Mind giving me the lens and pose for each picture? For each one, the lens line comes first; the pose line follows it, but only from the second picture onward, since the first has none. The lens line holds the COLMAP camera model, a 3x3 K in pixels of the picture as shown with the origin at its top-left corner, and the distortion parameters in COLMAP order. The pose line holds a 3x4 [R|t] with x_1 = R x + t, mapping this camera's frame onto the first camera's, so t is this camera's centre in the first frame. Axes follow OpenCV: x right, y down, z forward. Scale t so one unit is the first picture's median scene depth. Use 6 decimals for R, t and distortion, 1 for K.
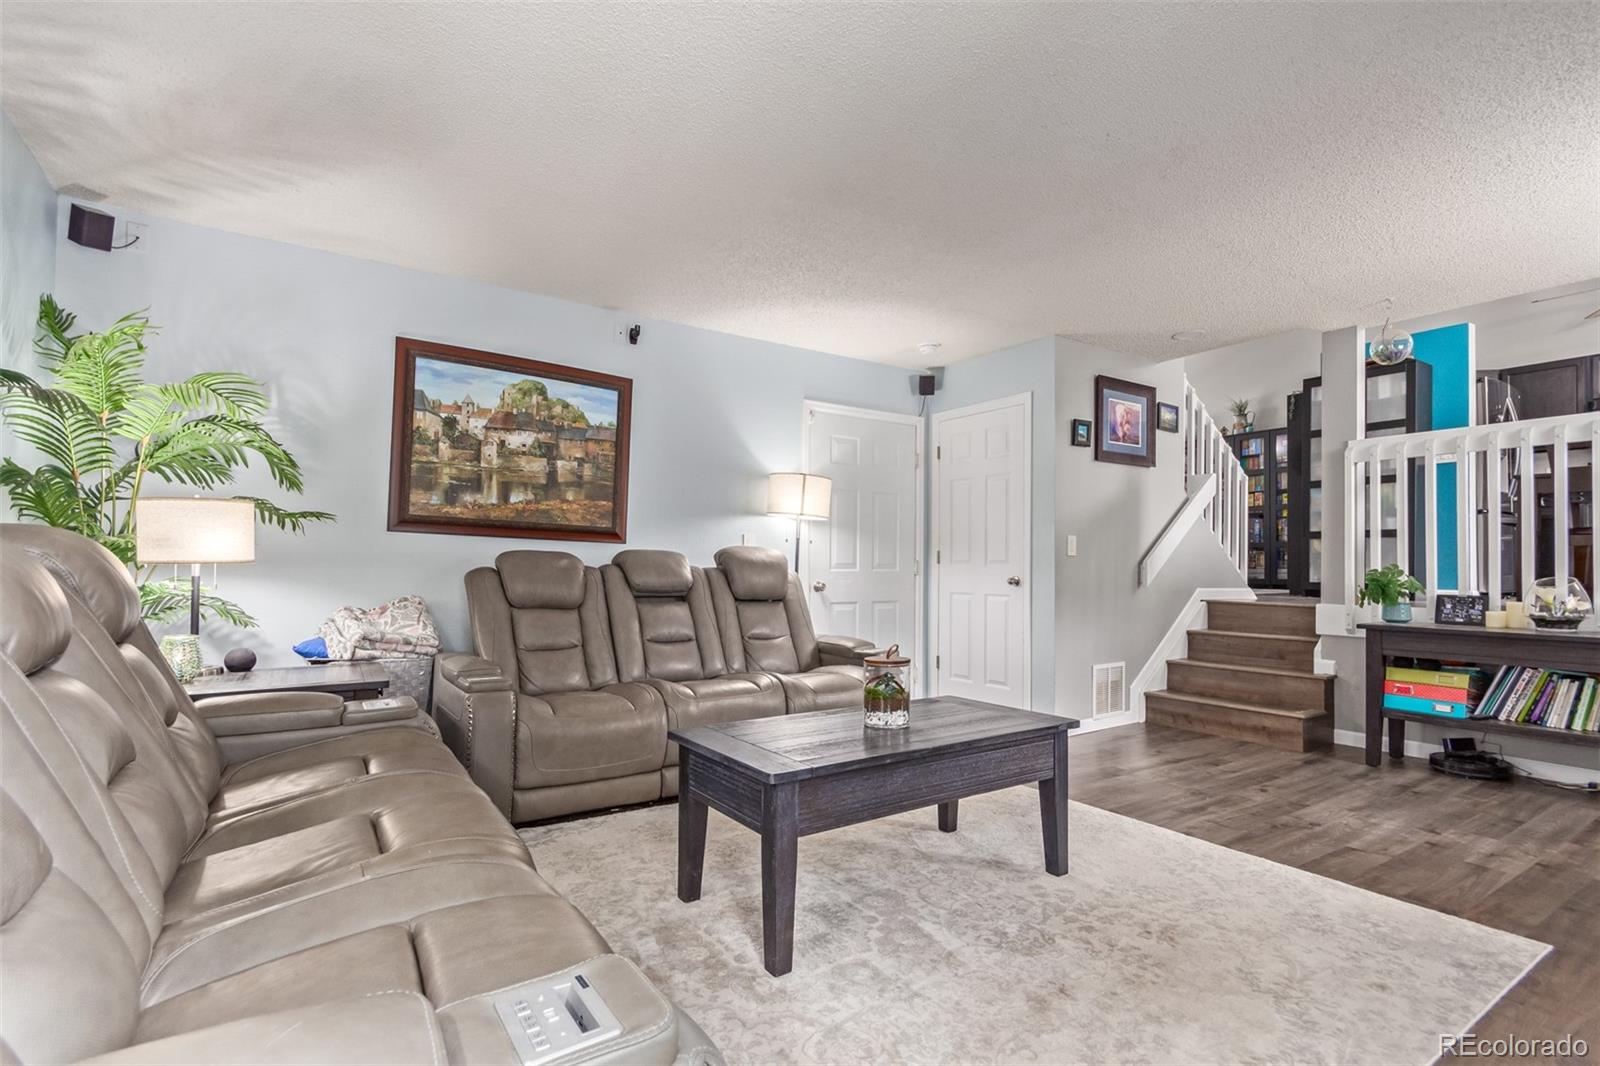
lens RADIAL K [[753.9, 0, 804.6], [0, 753.9, 563.2], [0, 0, 1]] dist [0.000101, 0.000715]
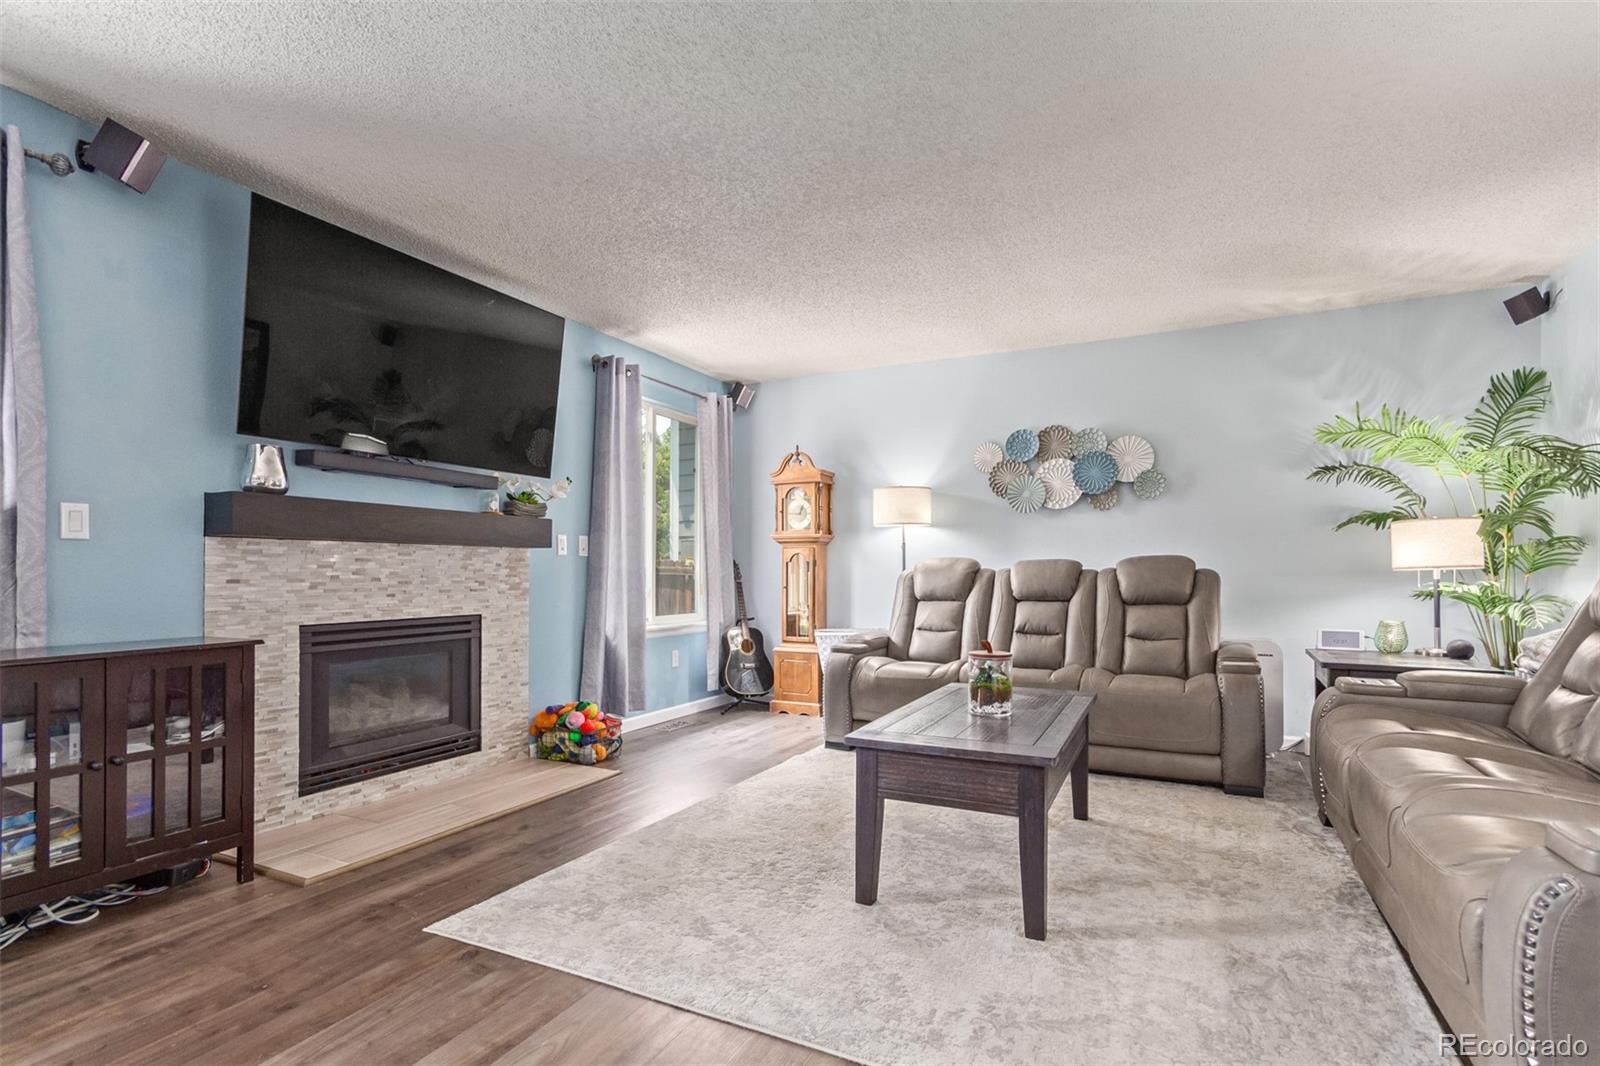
lens RADIAL K [[753.9, 0, 804.6], [0, 753.9, 563.2], [0, 0, 1]] dist [0.000101, 0.000715]
pose [[-0.873932, -0.010954, -0.485924, 0.831766], [-0.000929, 0.999782, -0.020868, 0.016954], [0.486047, -0.017785, -0.873752, 1.735320]]
